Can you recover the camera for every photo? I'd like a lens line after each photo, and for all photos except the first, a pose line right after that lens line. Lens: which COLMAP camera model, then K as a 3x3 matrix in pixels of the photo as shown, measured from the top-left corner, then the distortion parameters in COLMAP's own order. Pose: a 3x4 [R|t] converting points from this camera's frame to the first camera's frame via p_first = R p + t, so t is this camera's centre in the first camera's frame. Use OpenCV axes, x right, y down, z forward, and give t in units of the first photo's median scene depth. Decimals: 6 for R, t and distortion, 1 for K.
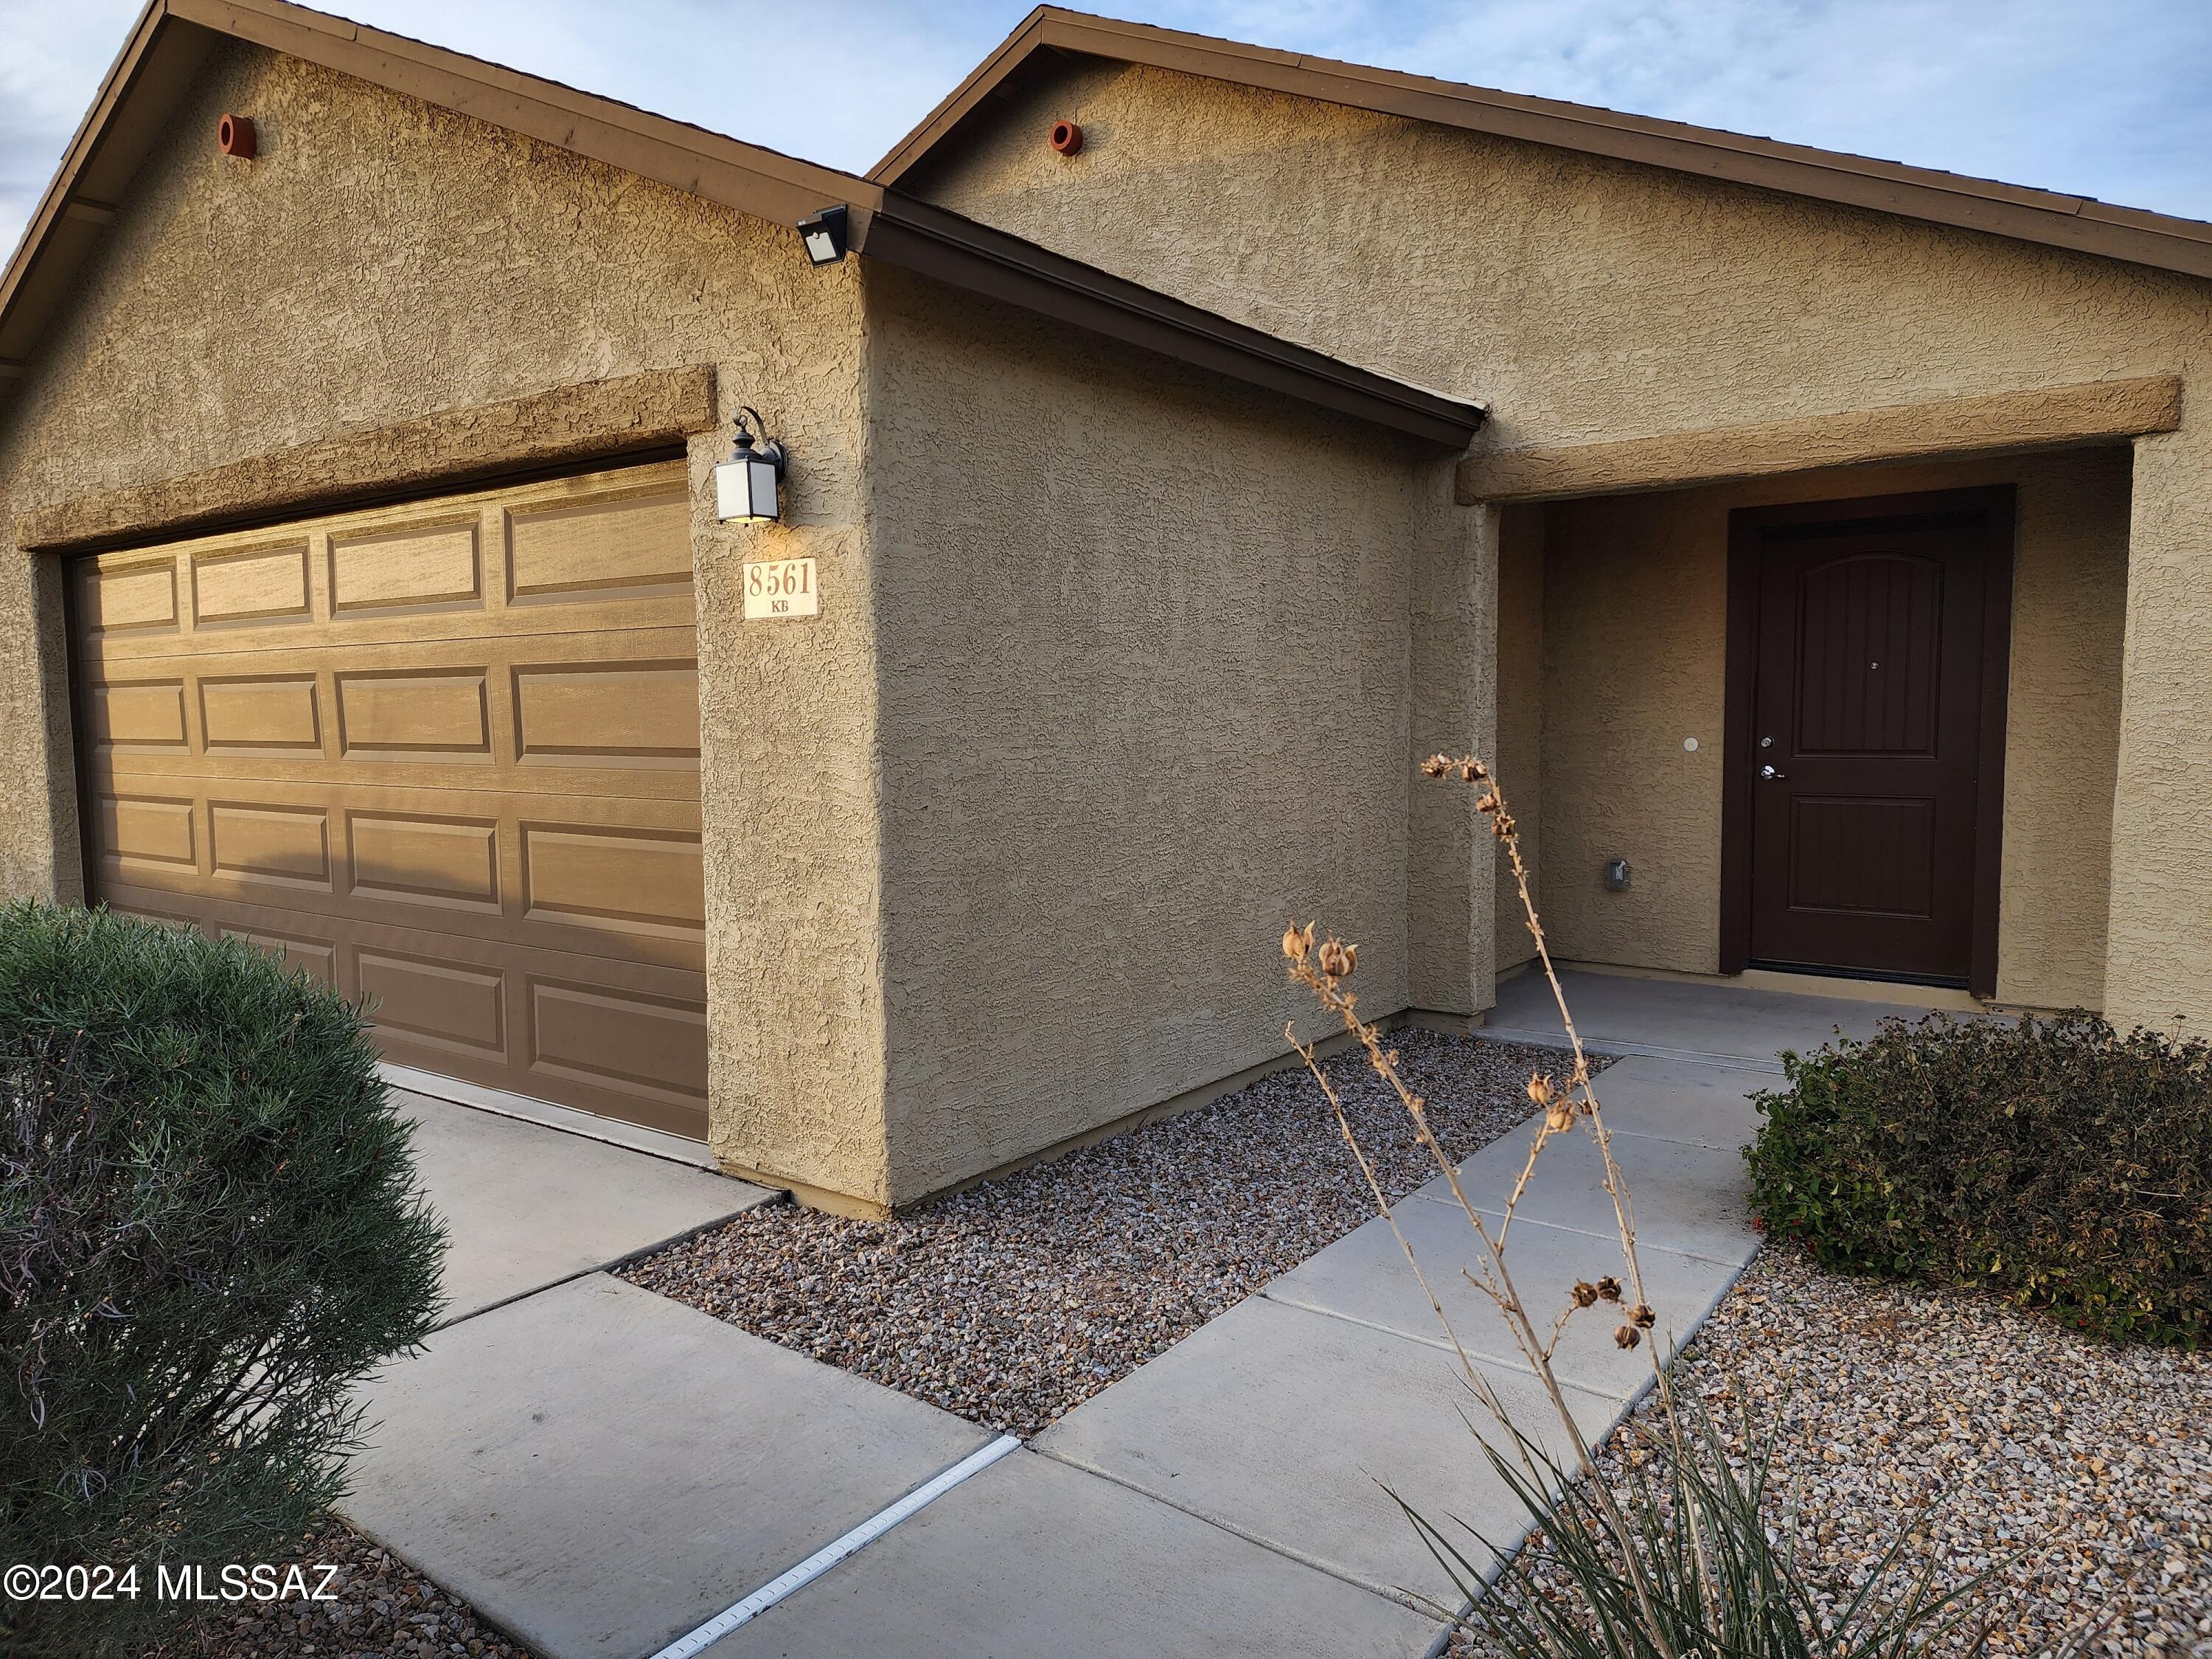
lens RADIAL K [[1485.4, 0, 1082.6], [0, 1485.4, 809.1], [0, 0, 1]] dist [0.057245, -0.054634]
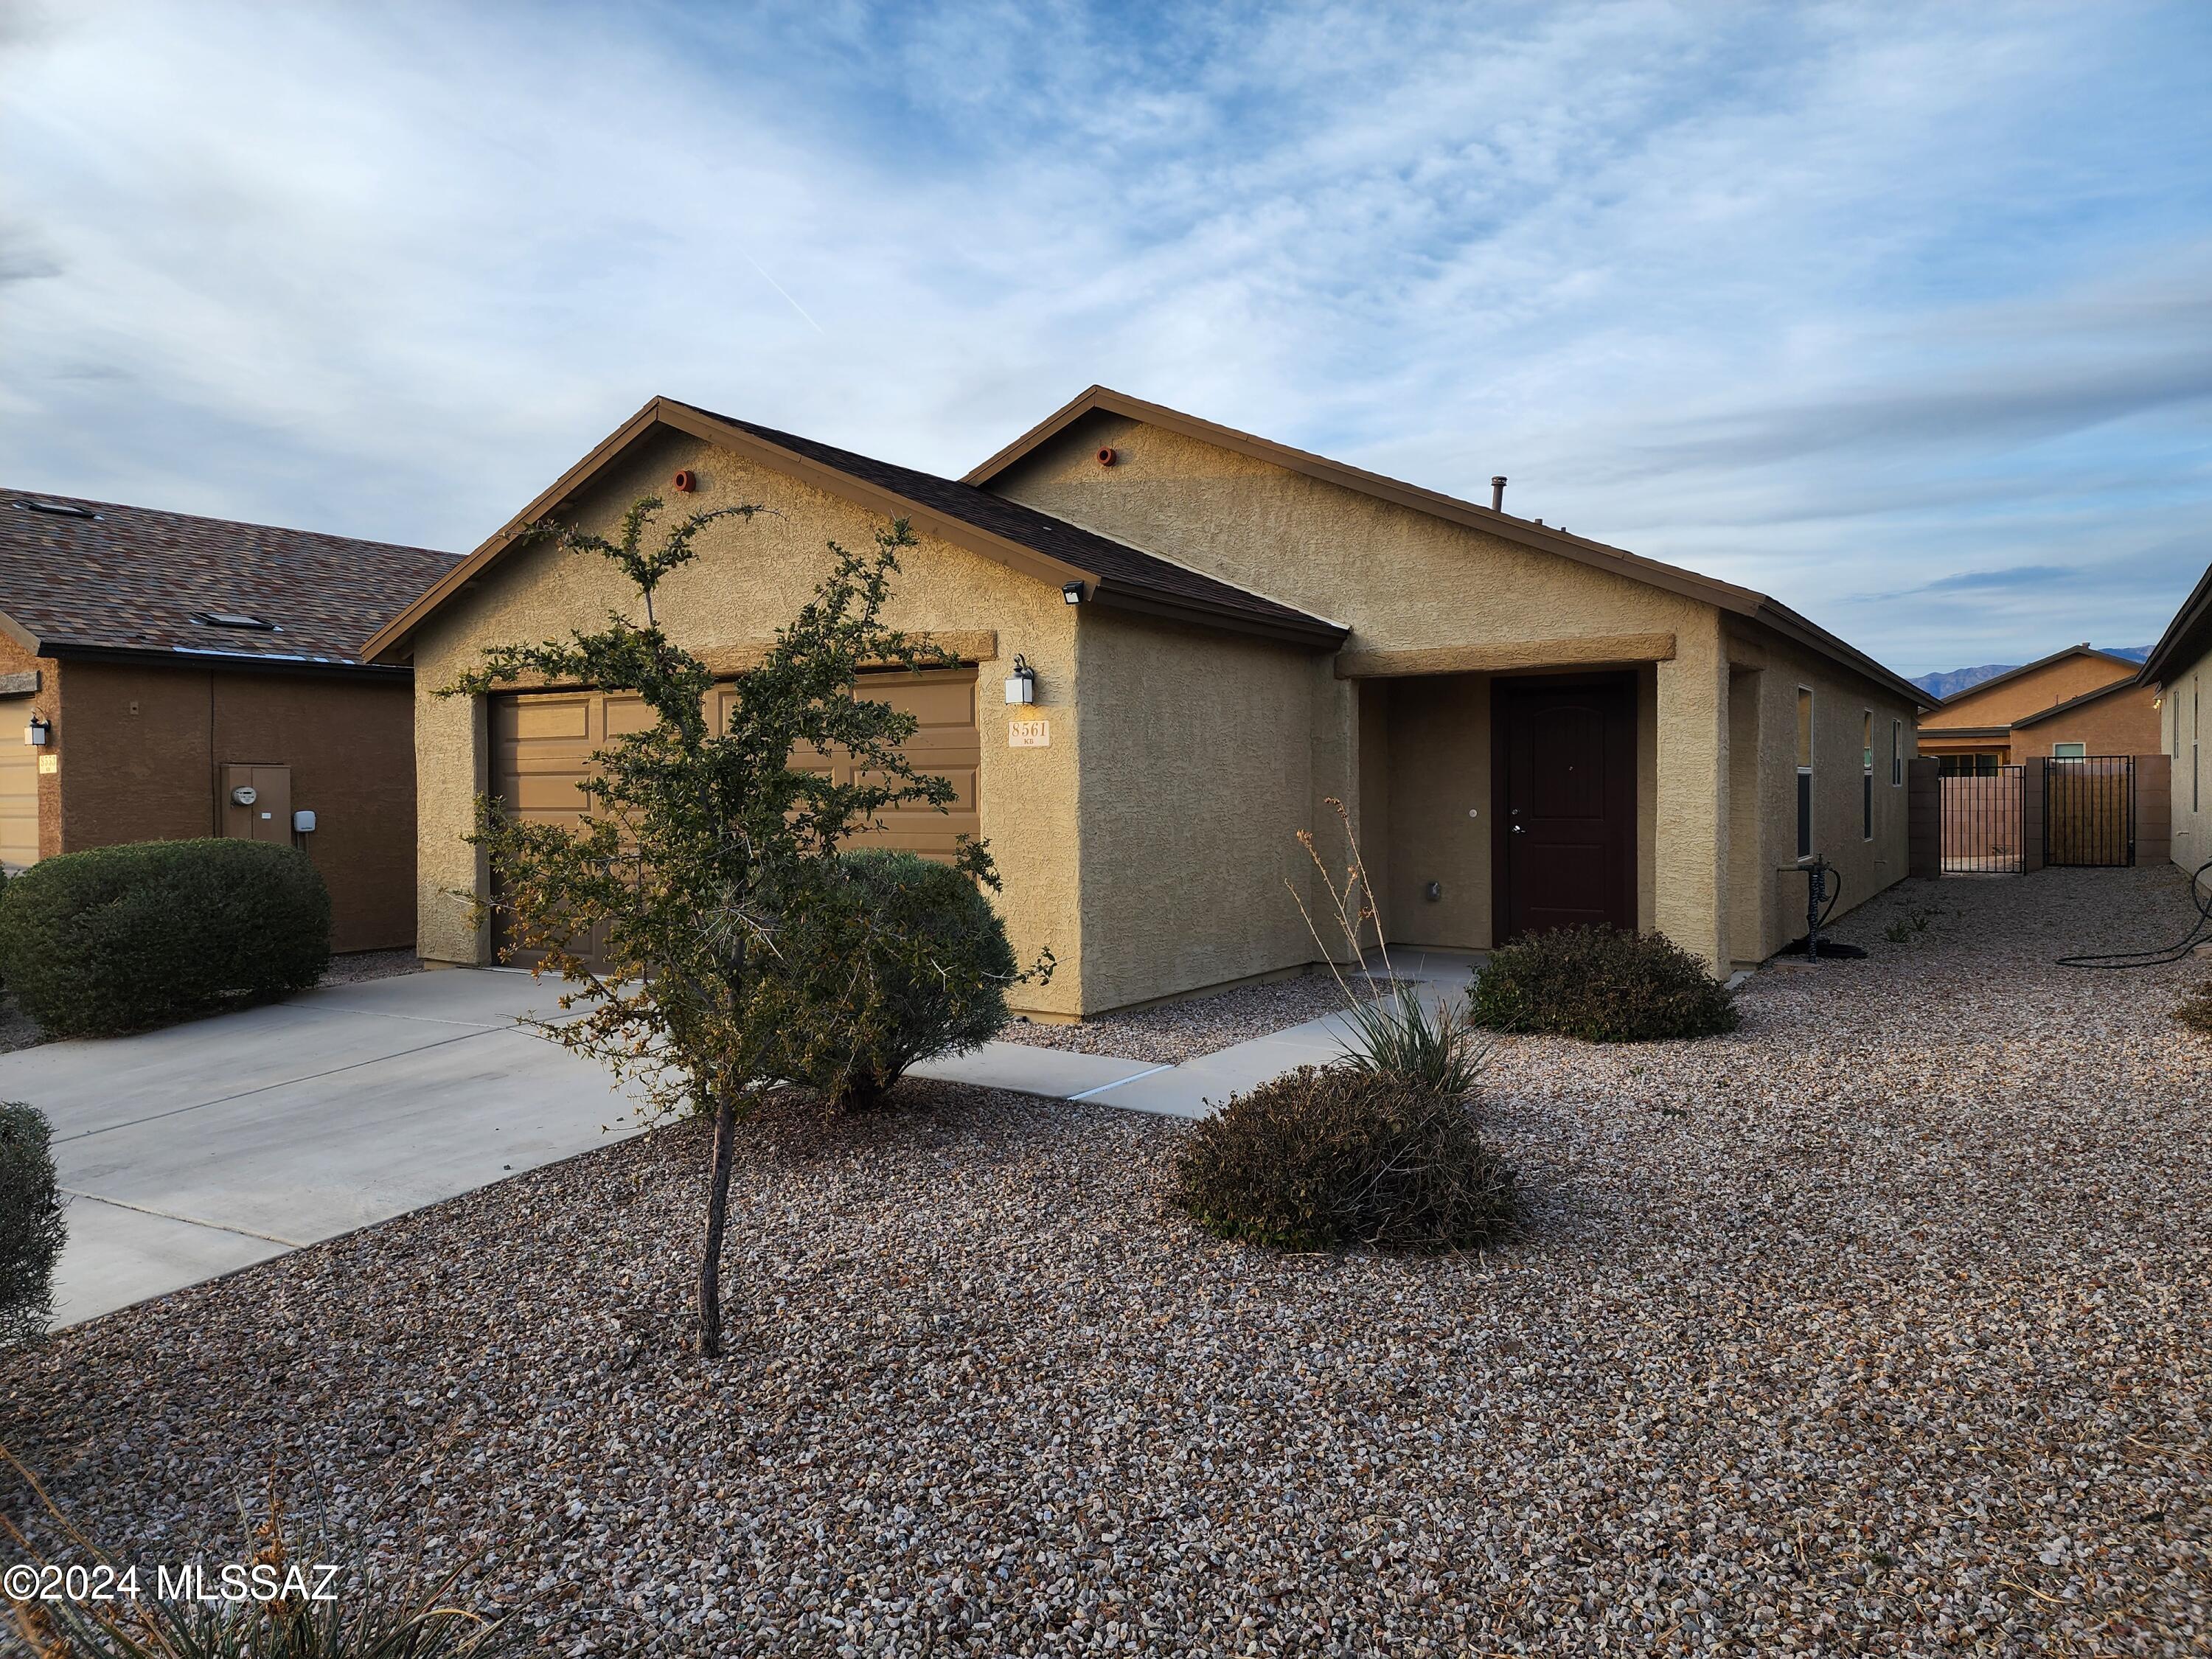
lens RADIAL K [[1485.4, 0, 1065.9], [0, 1485.4, 800.2], [0, 0, 1]] dist [0.057245, -0.054634]
pose [[0.998144, 0.003561, 0.060796, -0.221073], [0.000324, 0.997965, -0.063766, 0.069661], [-0.060899, 0.063667, 0.996111, -0.917676]]
